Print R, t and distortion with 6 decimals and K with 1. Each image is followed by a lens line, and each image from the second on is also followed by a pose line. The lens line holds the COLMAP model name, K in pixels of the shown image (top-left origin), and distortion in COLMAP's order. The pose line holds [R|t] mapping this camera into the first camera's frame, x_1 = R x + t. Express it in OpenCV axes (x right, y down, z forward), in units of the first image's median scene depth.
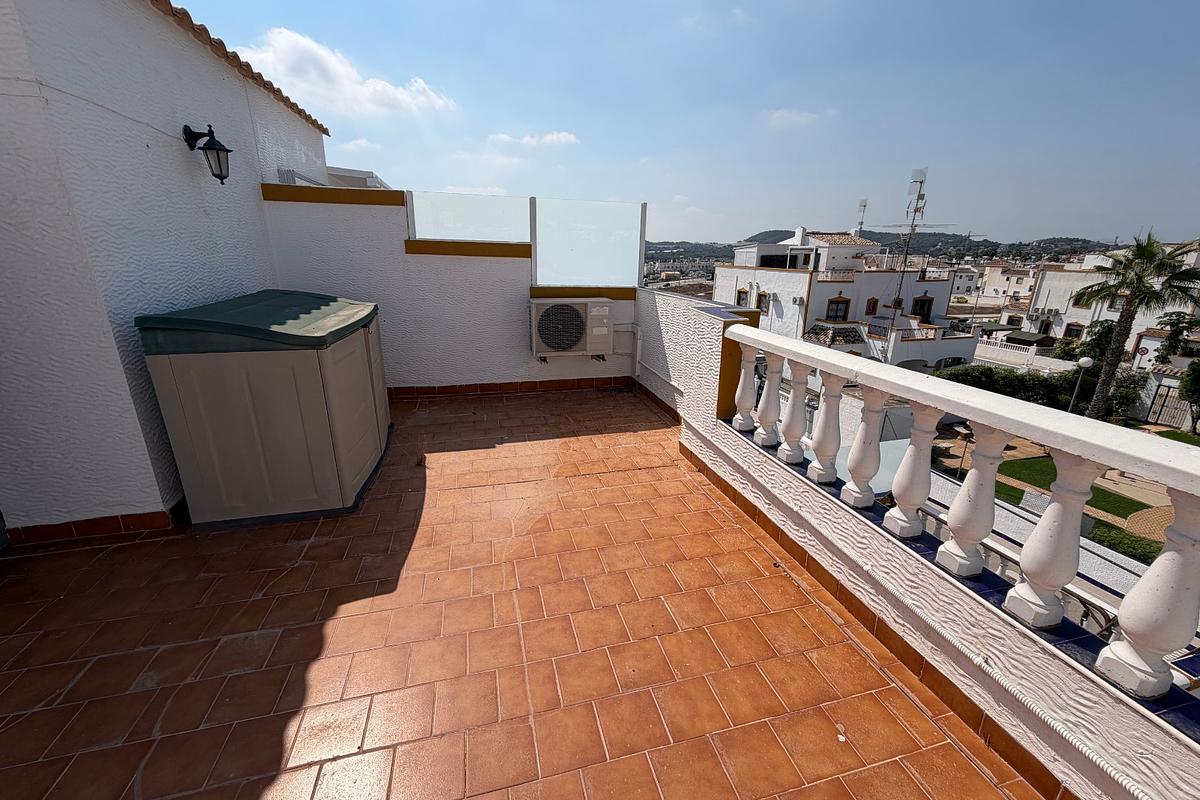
lens RADIAL K [[474.0, 0, 597.3], [0, 474.0, 403.5], [0, 0, 1]] dist [-0.002193, -0.000262]
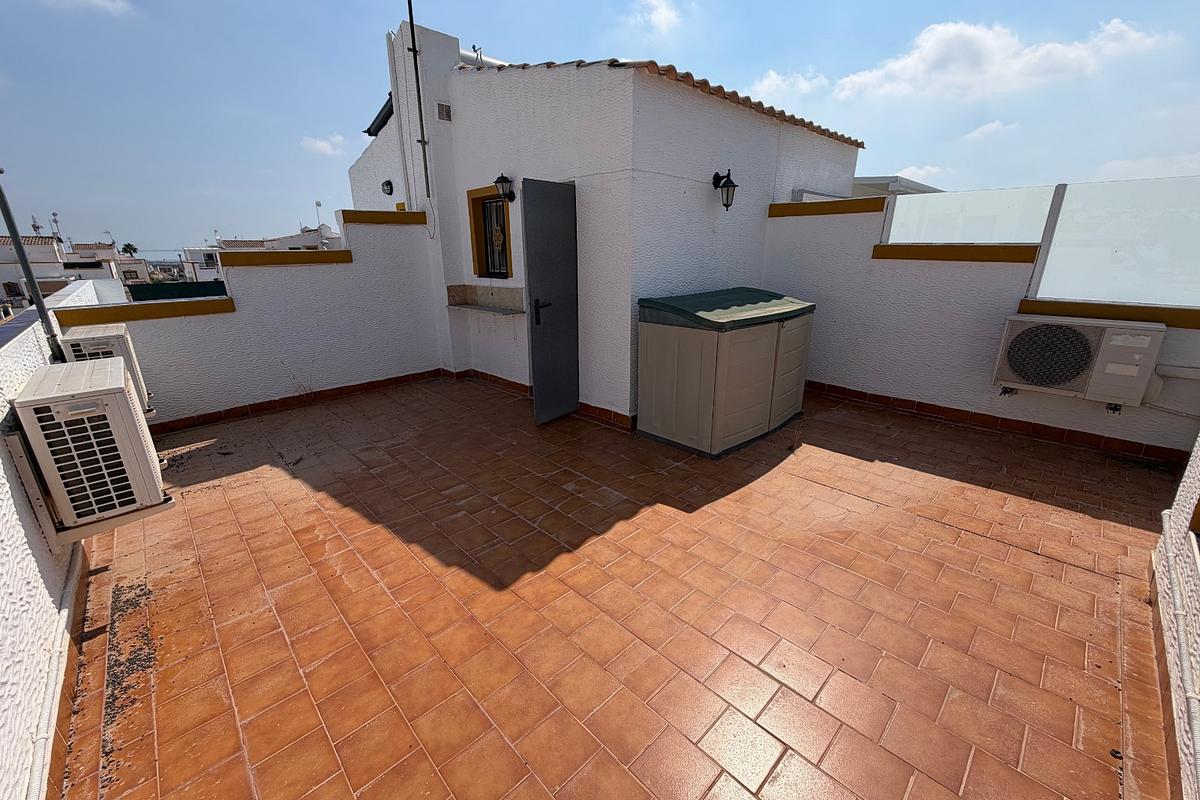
lens RADIAL K [[474.0, 0, 597.3], [0, 474.0, 403.5], [0, 0, 1]] dist [-0.002193, -0.000262]
pose [[0.490678, 0.250145, -0.834663, 0.279831], [-0.252129, 0.957688, 0.138795, -0.012460], [0.834066, 0.142339, 0.532985, 0.011642]]
